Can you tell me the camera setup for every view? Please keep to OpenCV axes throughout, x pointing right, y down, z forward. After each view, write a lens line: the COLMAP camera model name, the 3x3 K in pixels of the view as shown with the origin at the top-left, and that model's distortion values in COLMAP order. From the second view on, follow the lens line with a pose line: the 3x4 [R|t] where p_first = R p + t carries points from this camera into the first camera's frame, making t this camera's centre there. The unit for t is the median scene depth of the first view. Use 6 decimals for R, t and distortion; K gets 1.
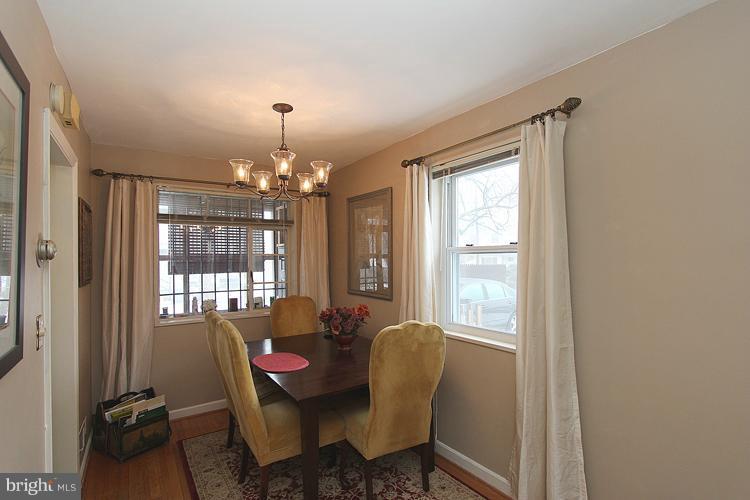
lens RADIAL K [[358.9, 0, 376.2], [0, 358.9, 255.0], [0, 0, 1]] dist [-0.000337, 0.000131]
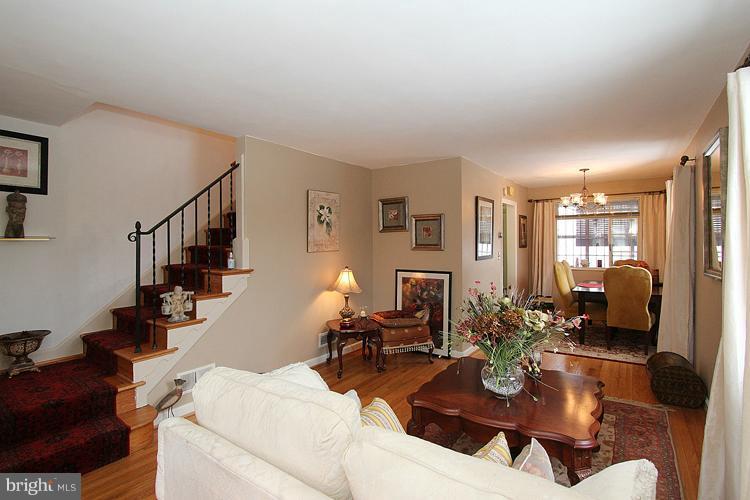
lens RADIAL K [[375.5, 0, 375.0], [0, 375.5, 250.0], [0, 0, 1]] dist [0.001429, 0.000206]
pose [[0.369536, 0.024494, -0.928894, 0.925565], [0.017740, 0.999284, 0.033408, -0.006144], [0.929047, -0.028824, 0.368837, -0.700595]]
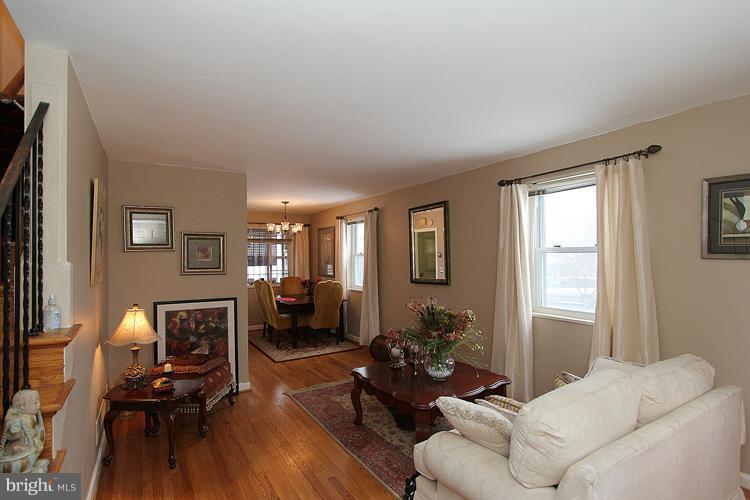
lens RADIAL K [[365.9, 0, 375.0], [0, 365.9, 254.0], [0, 0, 1]] dist [-0.006461, -0.000305]
pose [[0.999529, -0.000303, -0.030694, 0.318325], [0.000426, 0.999992, 0.004011, -0.023191], [0.030692, -0.004023, 0.999521, -1.097320]]
